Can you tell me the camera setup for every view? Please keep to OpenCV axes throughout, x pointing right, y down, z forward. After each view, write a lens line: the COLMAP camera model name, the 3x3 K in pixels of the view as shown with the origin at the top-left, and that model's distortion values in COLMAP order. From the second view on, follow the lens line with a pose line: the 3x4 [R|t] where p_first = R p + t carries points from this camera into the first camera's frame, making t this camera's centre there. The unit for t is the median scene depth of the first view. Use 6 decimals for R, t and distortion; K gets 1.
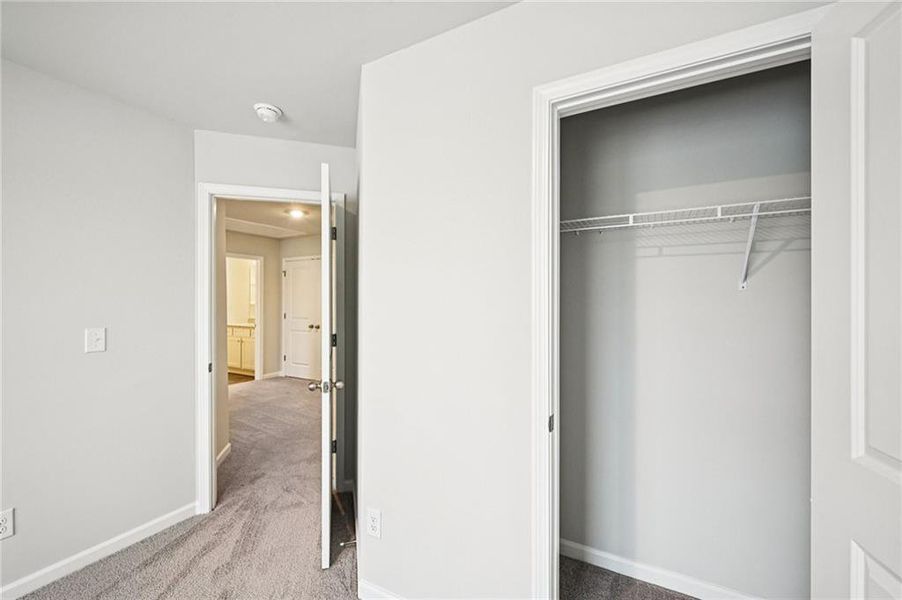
lens RADIAL K [[356.3, 0, 453.0], [0, 356.3, 298.0], [0, 0, 1]] dist [0.009730, 0.000277]
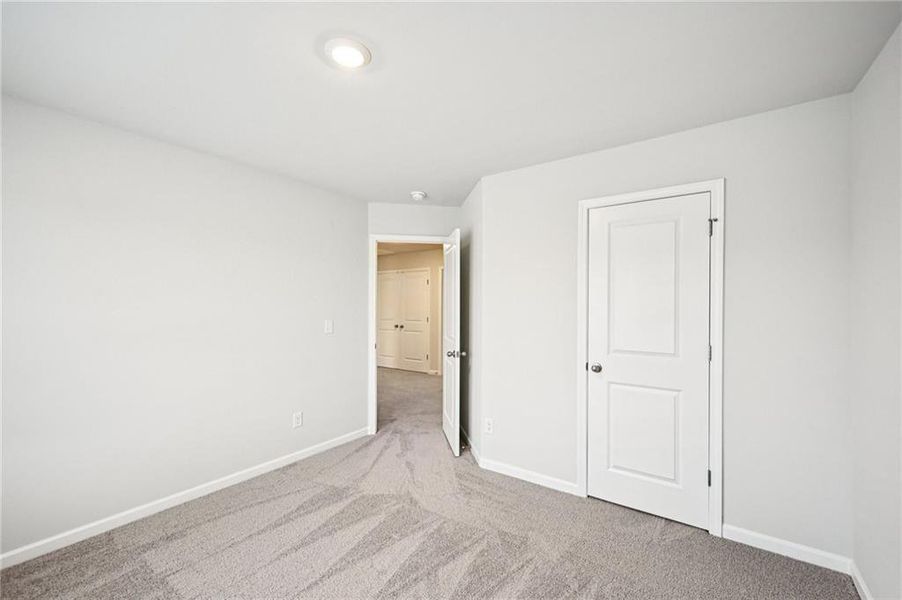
lens RADIAL K [[361.1, 0, 449.6], [0, 361.1, 307.5], [0, 0, 1]] dist [0.000471, 0.000069]
pose [[0.991889, 0.000495, -0.127103, -0.129673], [0.001126, 0.999919, 0.012683, -0.004782], [0.127099, -0.012723, 0.991808, -0.598877]]
